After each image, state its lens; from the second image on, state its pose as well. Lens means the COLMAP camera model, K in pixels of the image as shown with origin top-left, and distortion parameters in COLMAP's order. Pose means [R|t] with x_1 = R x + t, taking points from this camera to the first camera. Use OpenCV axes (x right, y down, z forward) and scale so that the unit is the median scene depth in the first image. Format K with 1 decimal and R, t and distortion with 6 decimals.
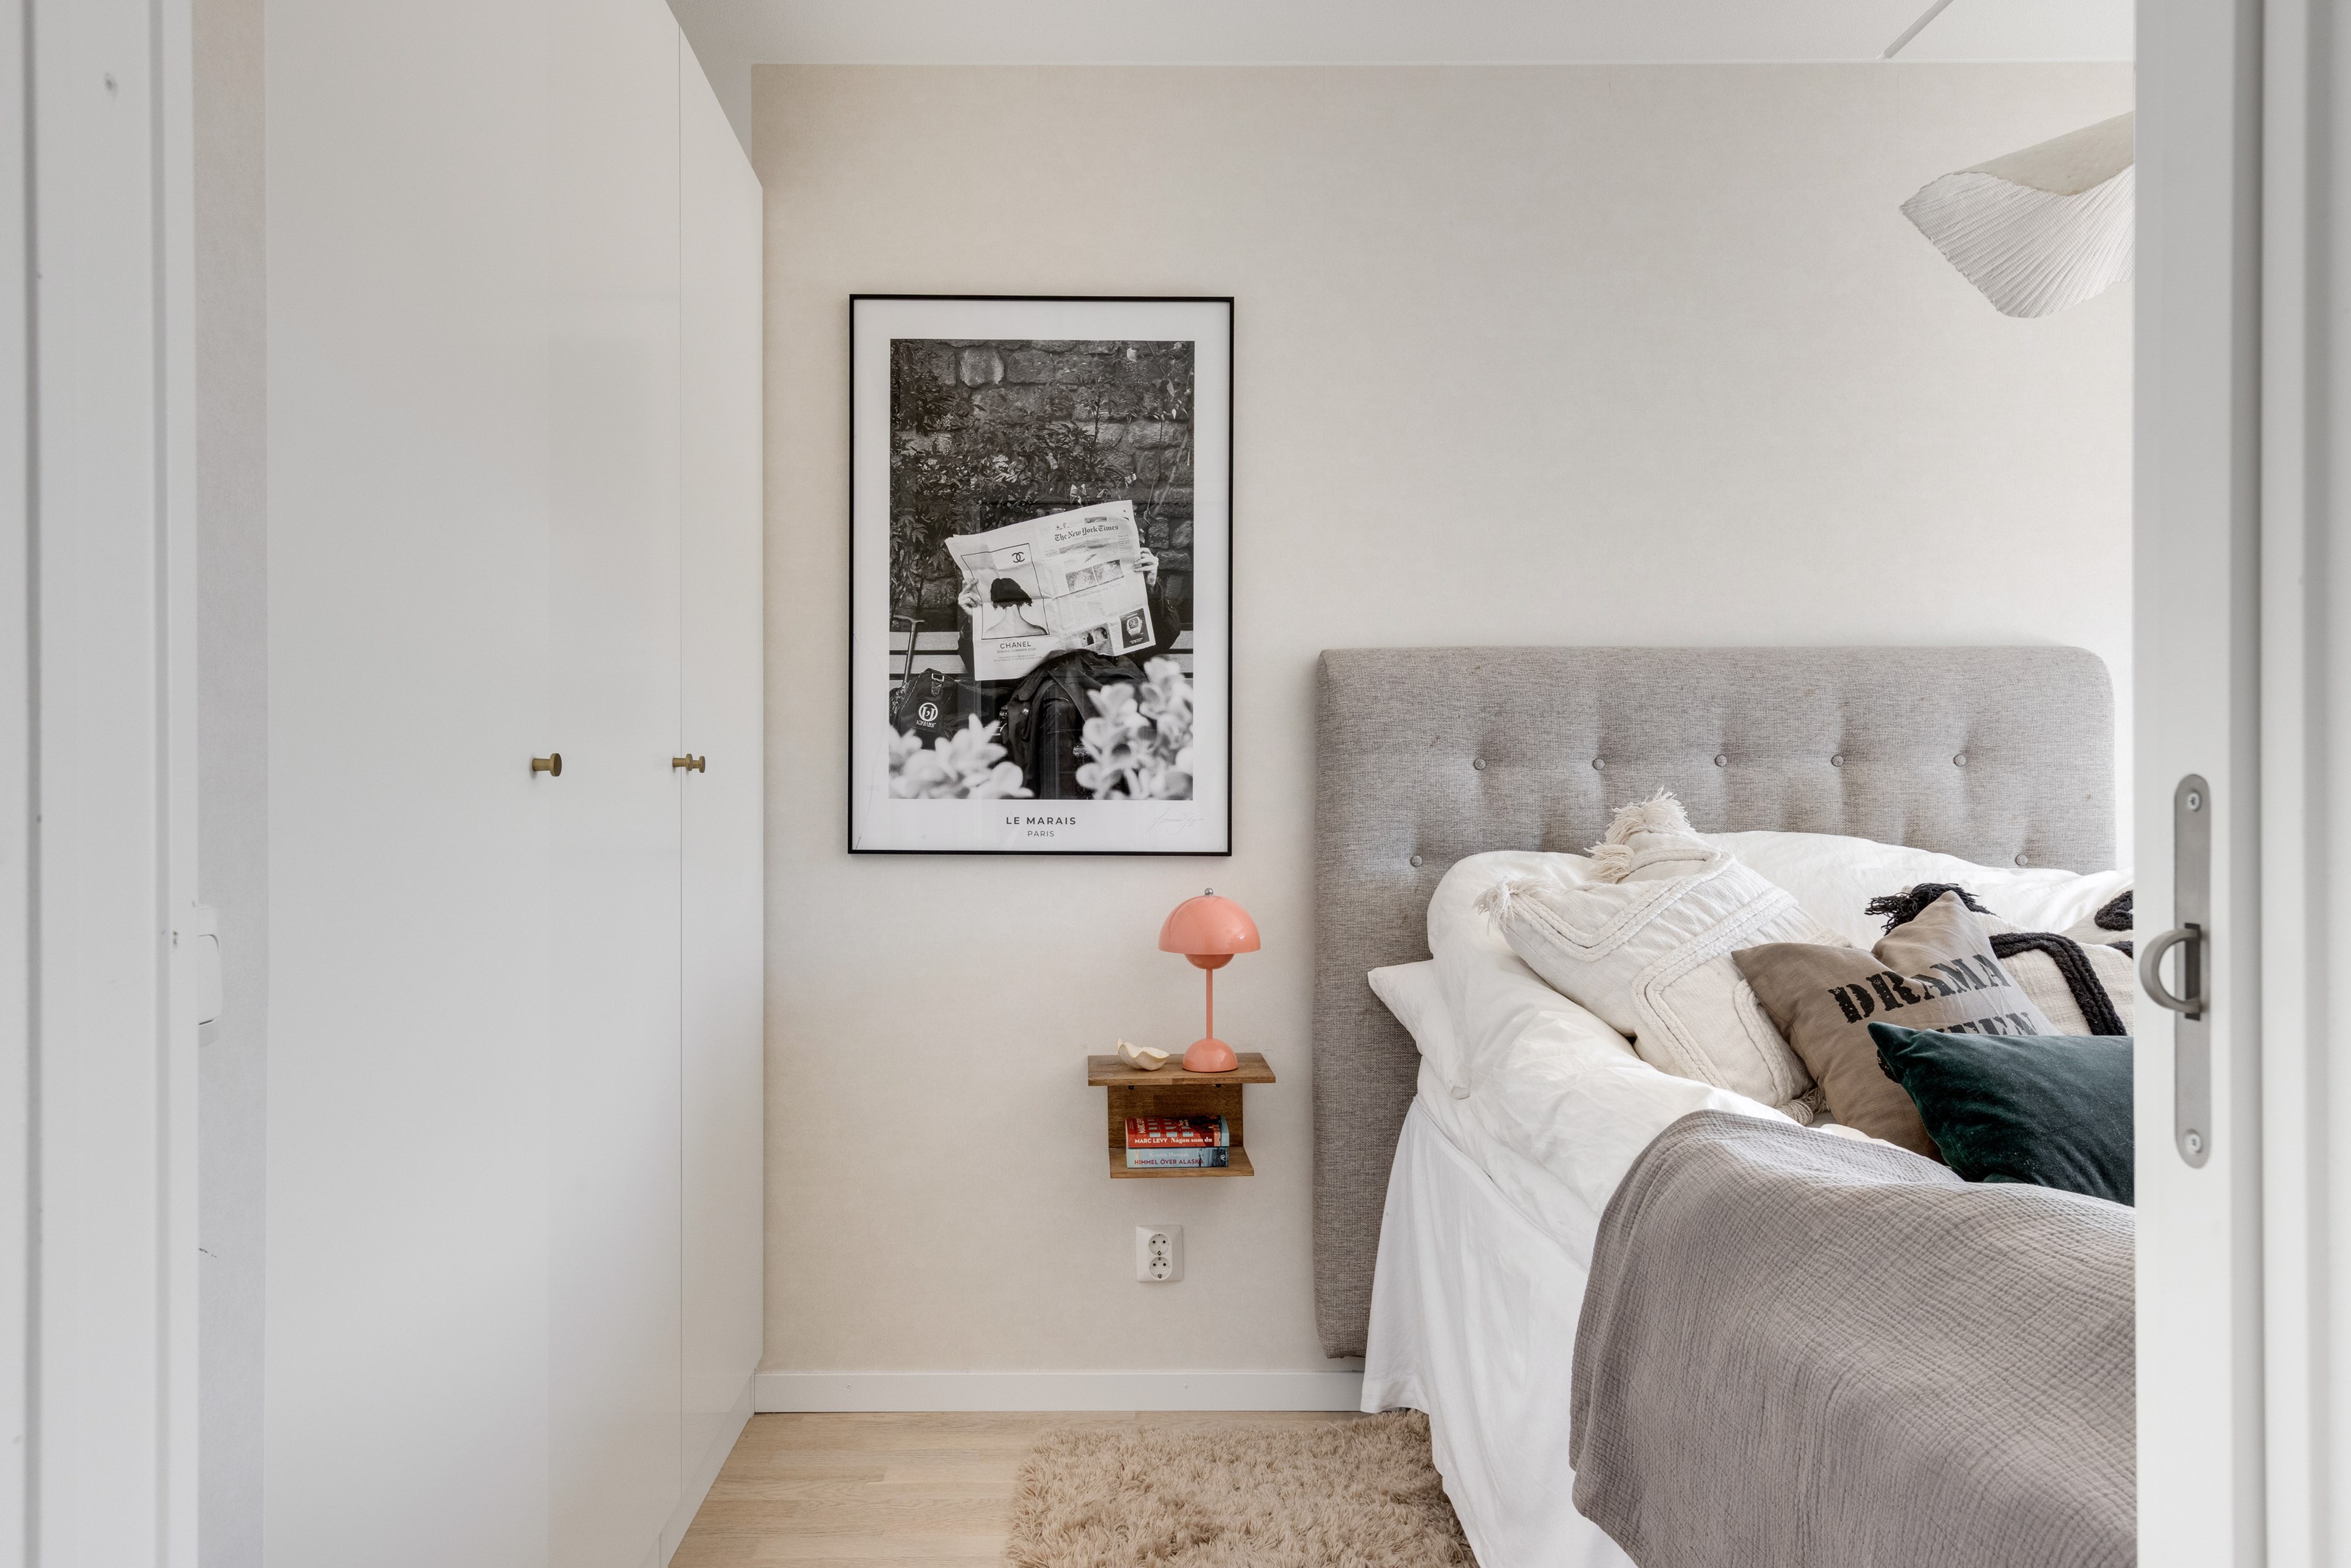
lens RADIAL K [[1544.5, 0, 1121.6], [0, 1544.5, 795.3], [0, 0, 1]] dist [0.027536, 0.001760]
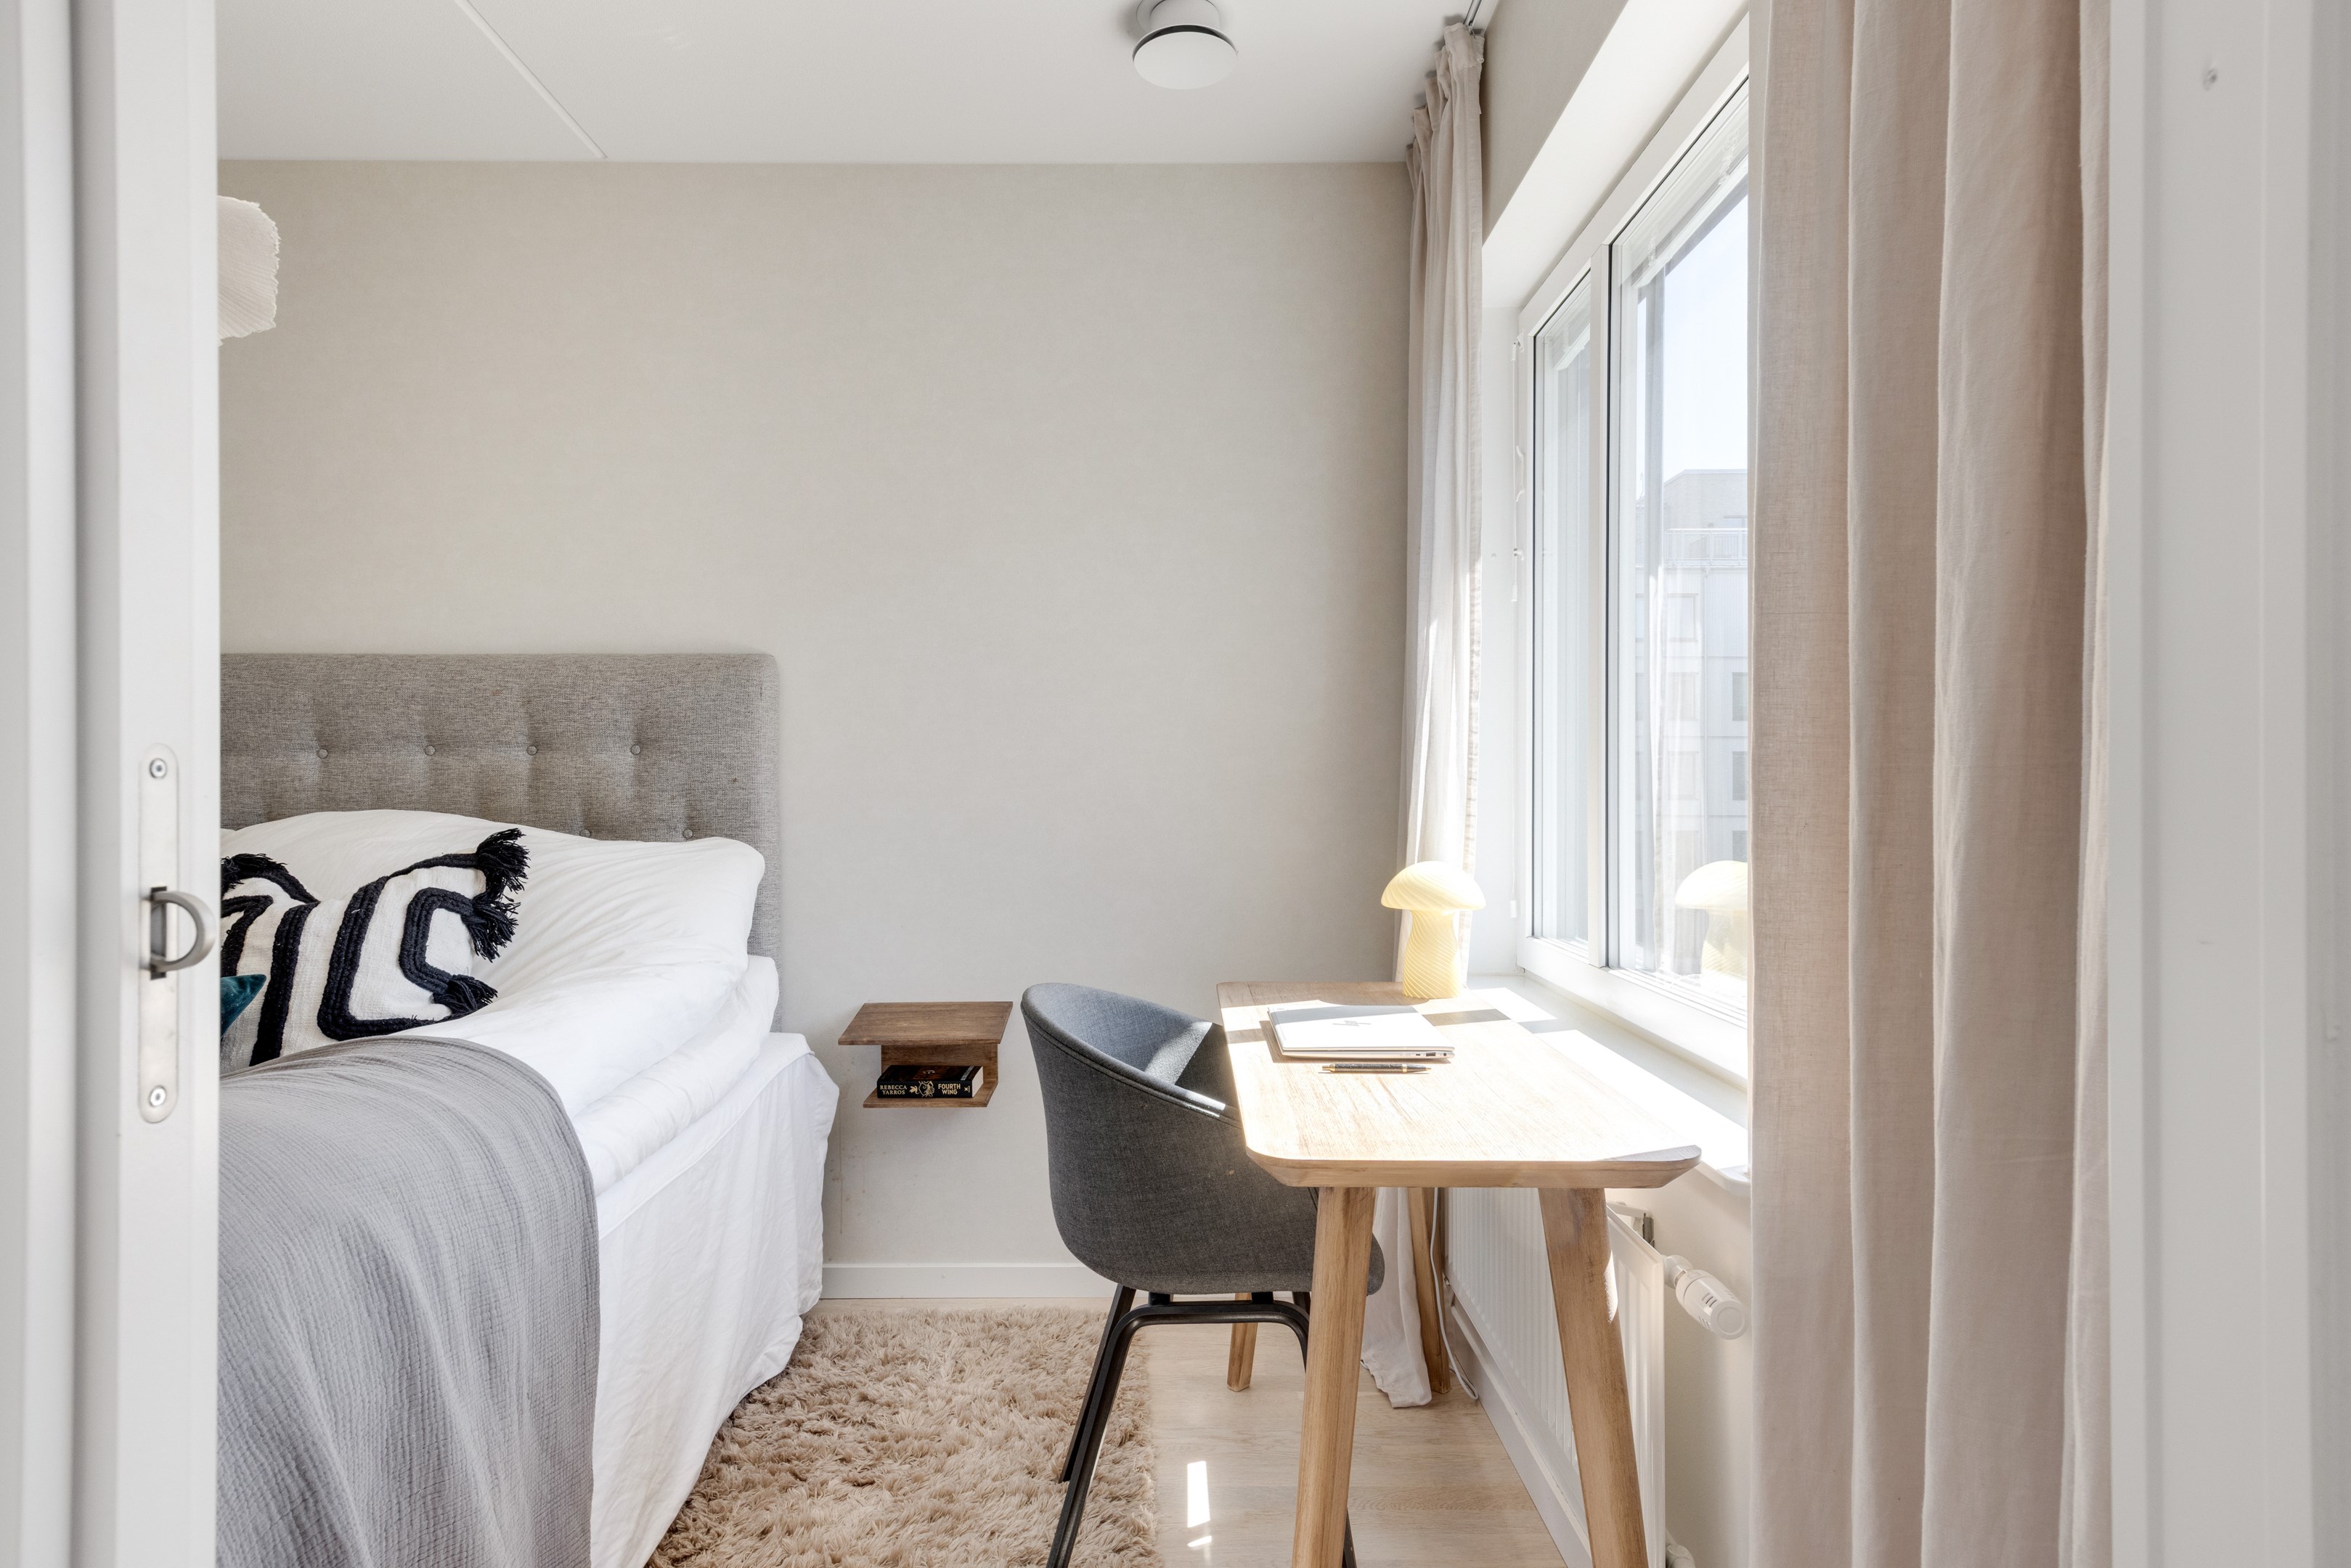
lens RADIAL K [[1355.9, 0, 1181.1], [0, 1355.9, 794.0], [0, 0, 1]] dist [0.010297, 0.000059]
pose [[0.999975, -0.003301, 0.006234, 0.939961], [0.003278, 0.999988, 0.003623, 0.008879], [-0.006246, -0.003602, 0.999974, -0.038727]]
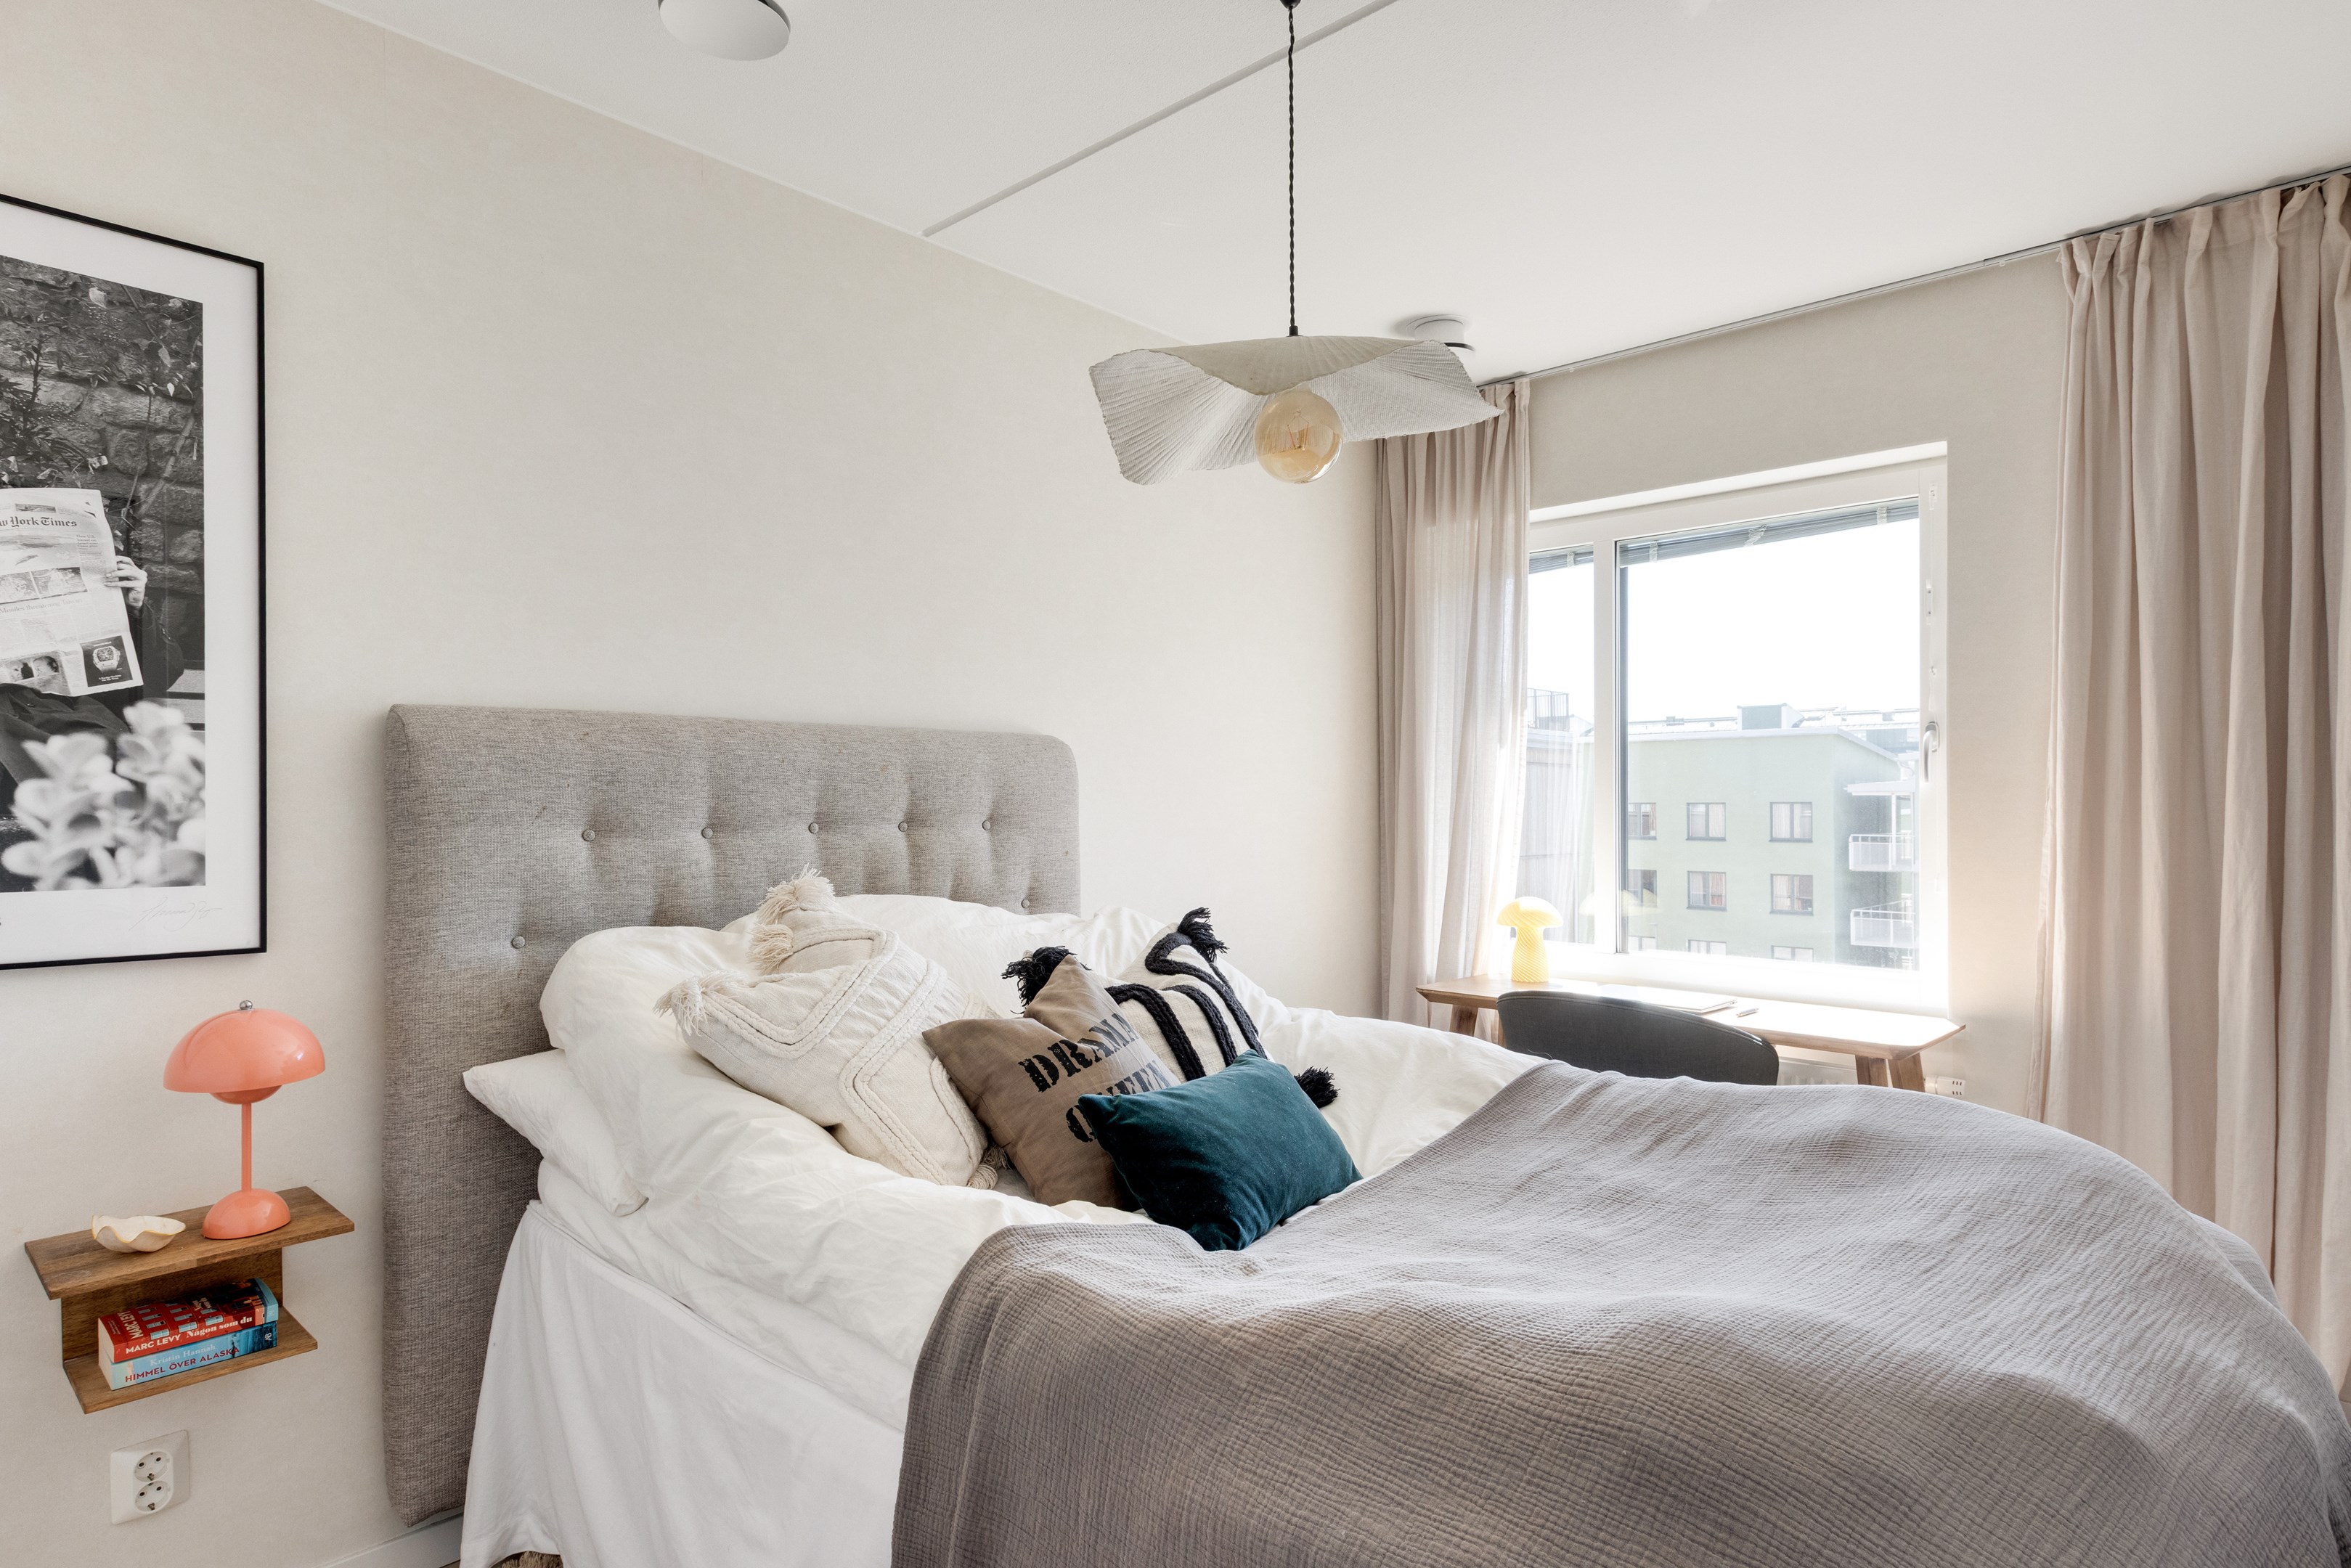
lens RADIAL K [[1255.9, 0, 1161.4], [0, 1255.9, 811.4], [0, 0, 1]] dist [0.020467, -0.003912]
pose [[0.706319, -0.003402, 0.707886, -0.068045], [0.000908, 0.999992, 0.003900, -0.036798], [-0.707893, -0.002112, 0.706316, 0.197135]]
